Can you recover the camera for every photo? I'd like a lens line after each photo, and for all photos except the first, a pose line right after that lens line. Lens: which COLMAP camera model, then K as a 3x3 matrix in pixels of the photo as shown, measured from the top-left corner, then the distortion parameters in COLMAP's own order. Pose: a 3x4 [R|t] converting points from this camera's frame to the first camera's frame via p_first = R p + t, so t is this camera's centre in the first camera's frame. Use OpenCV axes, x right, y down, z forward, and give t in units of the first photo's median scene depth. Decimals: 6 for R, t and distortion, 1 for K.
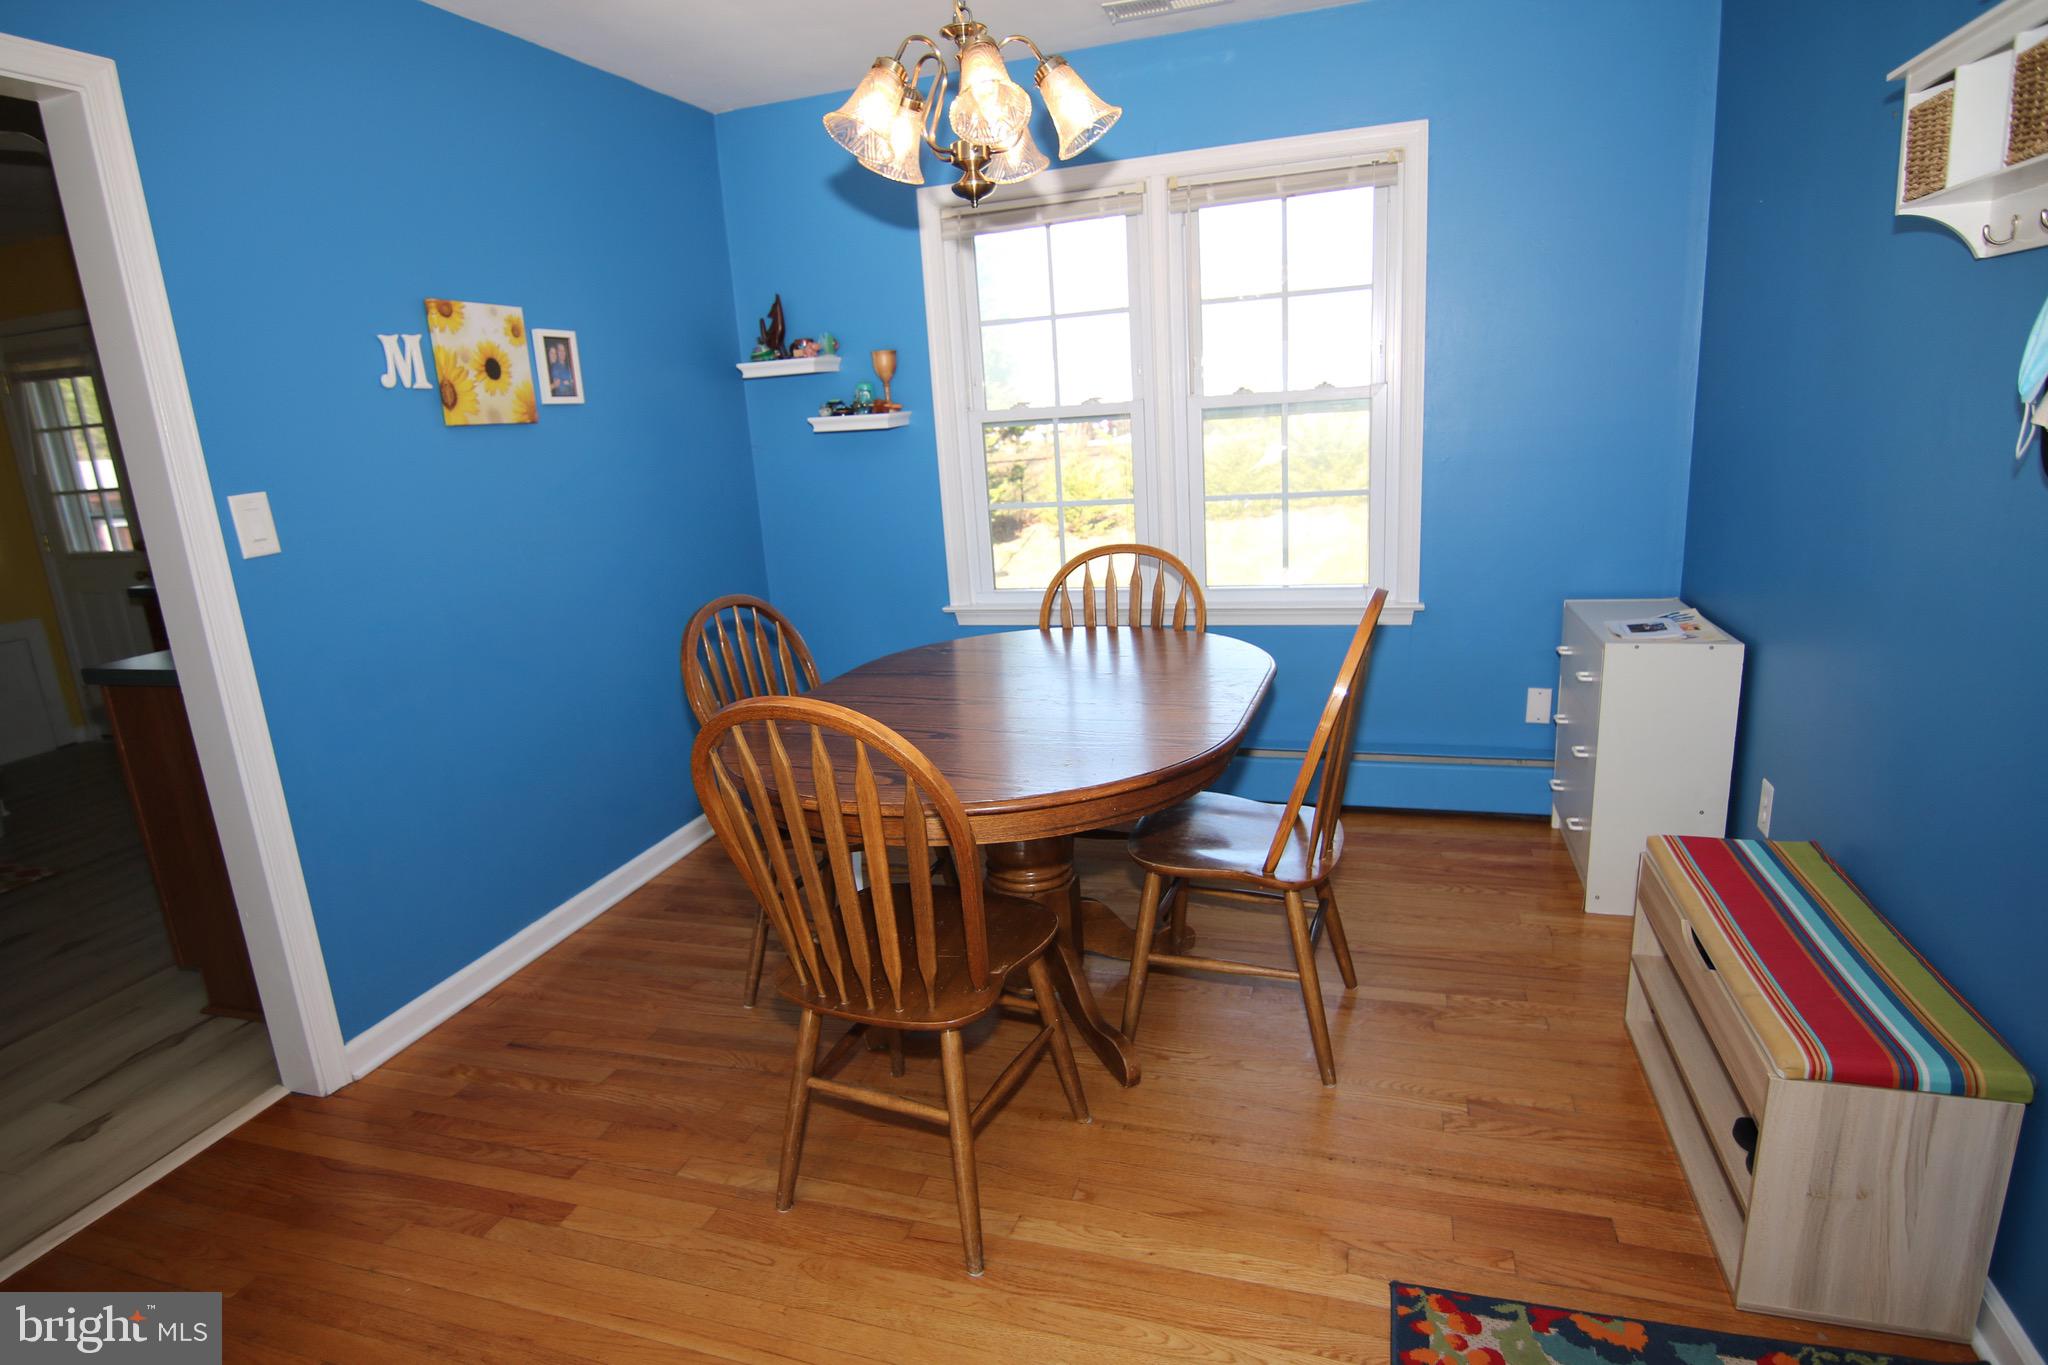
lens RADIAL K [[1107.8, 0, 1008.7], [0, 1107.8, 687.4], [0, 0, 1]] dist [-0.007071, -0.008686]
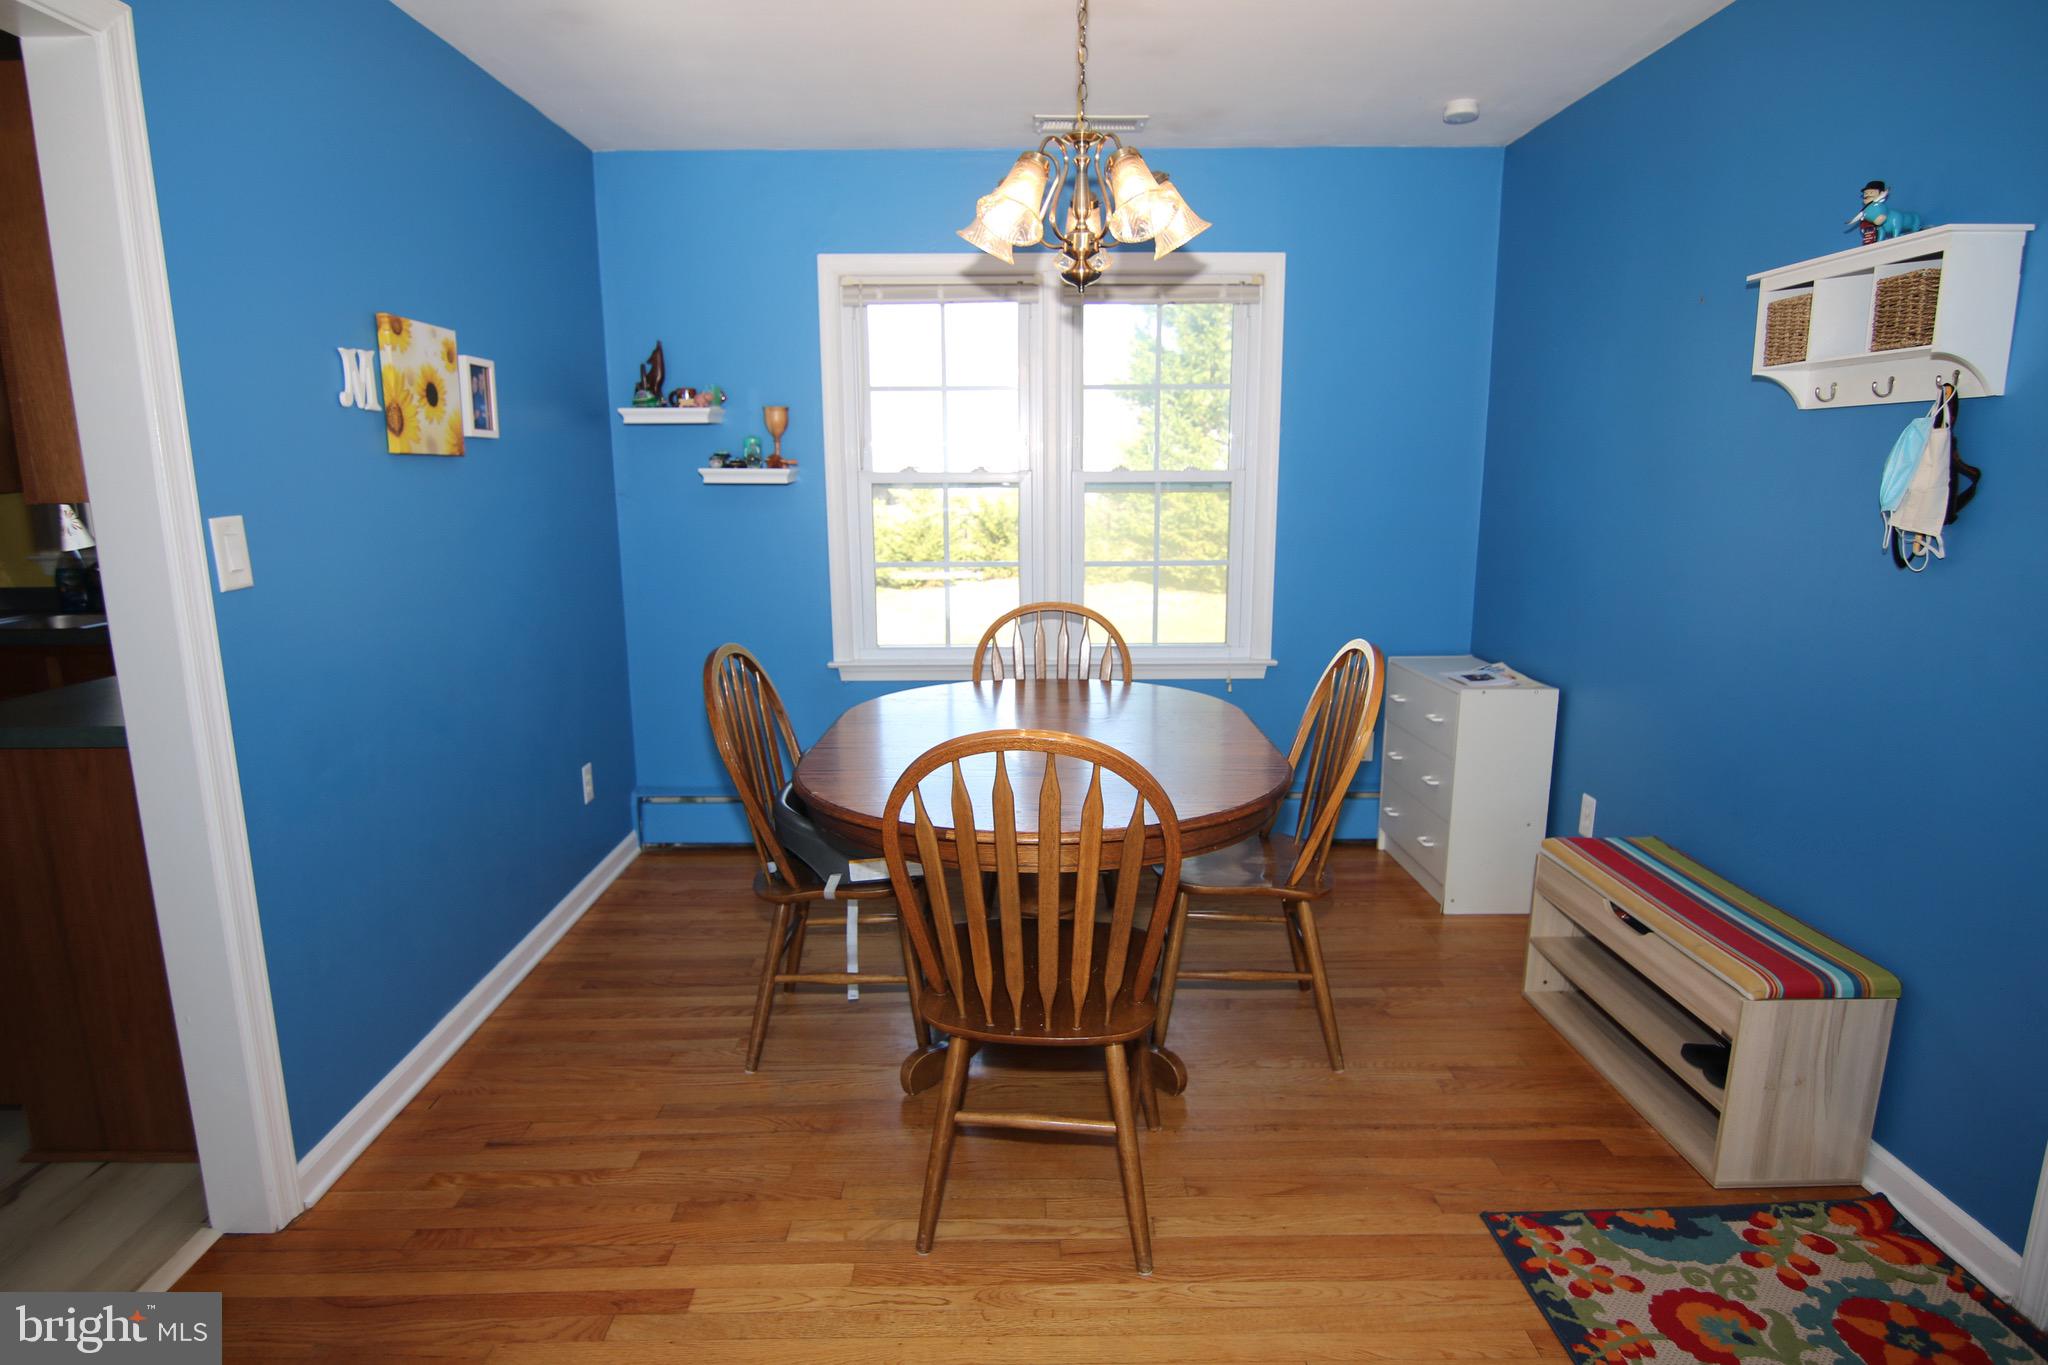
lens RADIAL K [[1107.8, 0, 1011.9], [0, 1107.8, 689.0], [0, 0, 1]] dist [-0.007071, -0.008686]
pose [[0.944690, -0.003541, 0.327947, -0.360001], [0.023639, 0.998076, -0.057319, 0.019287], [-0.327113, 0.061901, 0.942956, 0.002377]]
